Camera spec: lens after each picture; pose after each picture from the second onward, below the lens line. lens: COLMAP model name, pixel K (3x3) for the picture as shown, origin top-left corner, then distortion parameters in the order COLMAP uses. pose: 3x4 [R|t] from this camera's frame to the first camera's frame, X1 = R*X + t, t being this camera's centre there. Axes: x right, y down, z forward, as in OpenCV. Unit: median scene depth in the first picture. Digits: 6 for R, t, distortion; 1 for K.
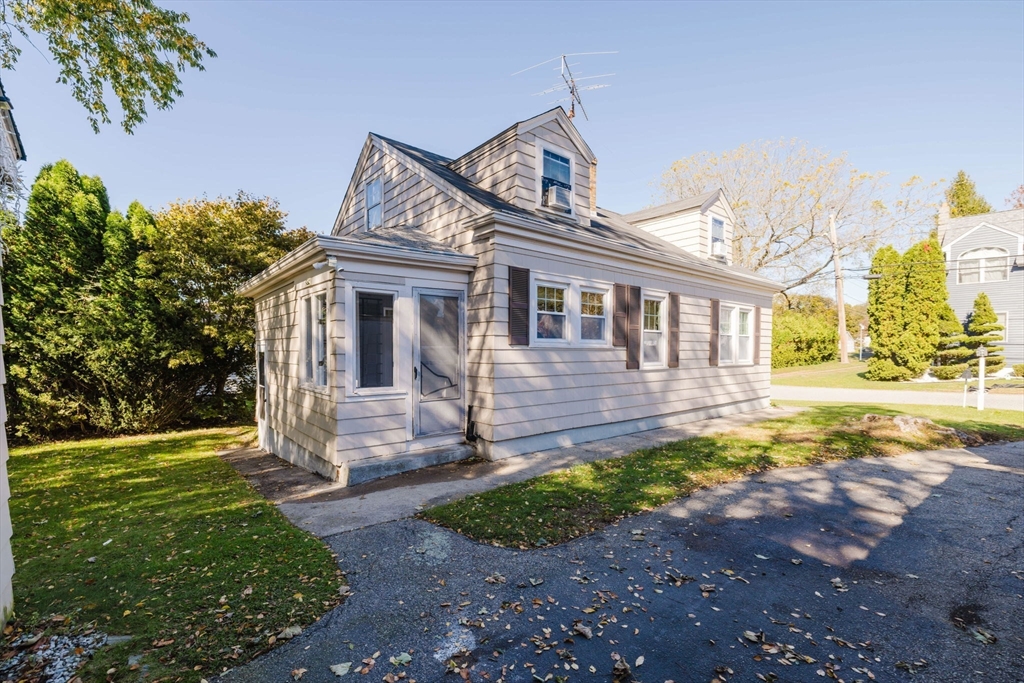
lens RADIAL K [[443.6, 0, 511.1], [0, 443.6, 345.3], [0, 0, 1]] dist [-0.003267, -0.000696]
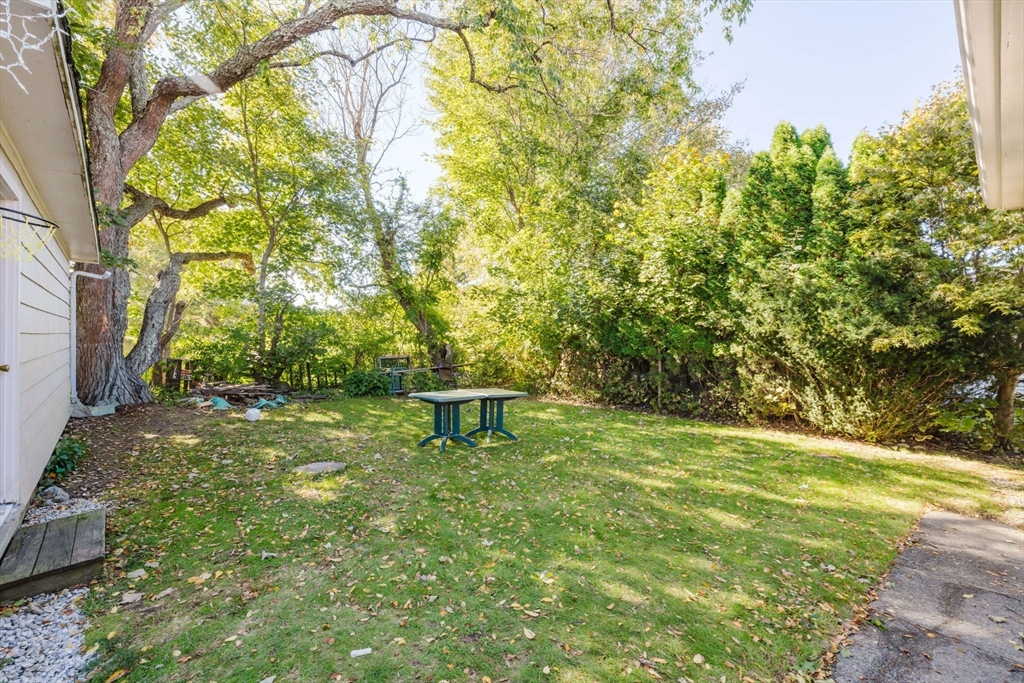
lens RADIAL K [[443.6, 0, 511.0], [0, 443.6, 338.1], [0, 0, 1]] dist [-0.003267, -0.000696]
pose [[0.027612, -0.001746, -0.999617, -0.120039], [-0.002034, 0.999996, -0.001803, 0.031762], [0.999617, 0.002083, 0.027608, 0.424414]]
